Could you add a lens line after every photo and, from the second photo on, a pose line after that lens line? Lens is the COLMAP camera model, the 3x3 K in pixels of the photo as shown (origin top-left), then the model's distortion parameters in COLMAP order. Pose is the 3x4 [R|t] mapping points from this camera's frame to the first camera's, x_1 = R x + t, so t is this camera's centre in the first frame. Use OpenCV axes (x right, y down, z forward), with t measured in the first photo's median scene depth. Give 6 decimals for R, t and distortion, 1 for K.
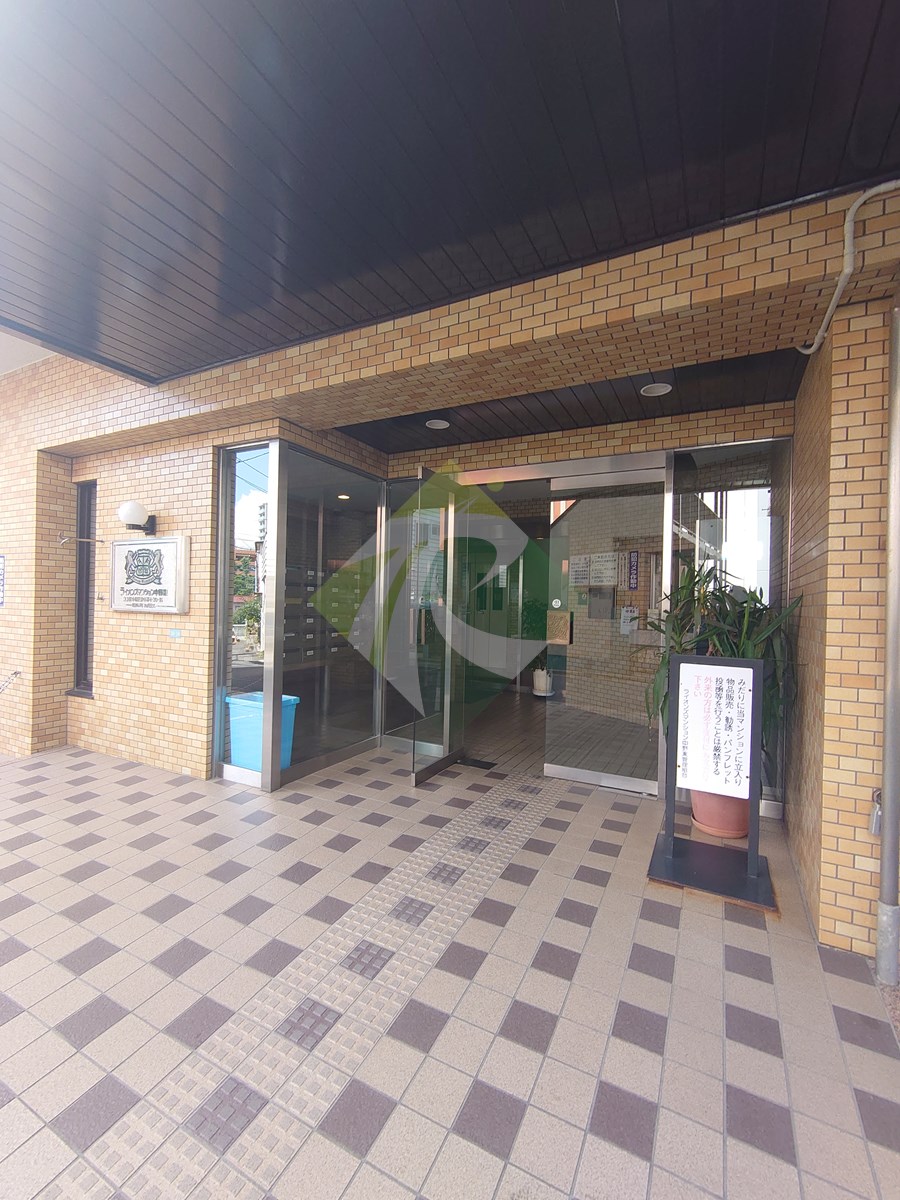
lens RADIAL K [[516.5, 0, 450.0], [0, 516.5, 600.0], [0, 0, 1]] dist [0.001727, 0.000264]
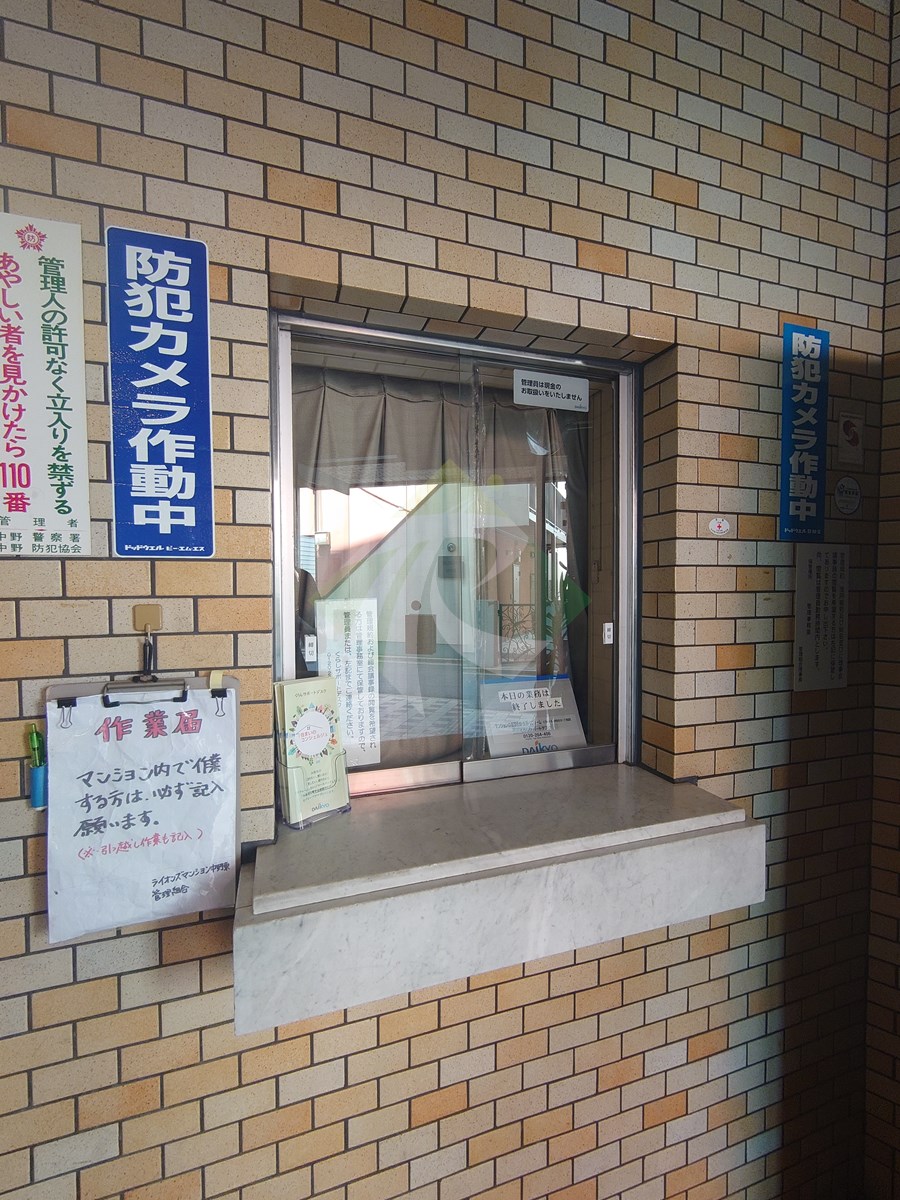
lens RADIAL K [[516.5, 0, 450.0], [0, 516.5, 600.0], [0, 0, 1]] dist [0.001727, 0.000264]
pose [[0.968818, -0.037939, 0.244852, 0.390729], [0.032089, 0.999097, 0.027839, -0.009193], [-0.245687, -0.019114, 0.969161, 0.862738]]
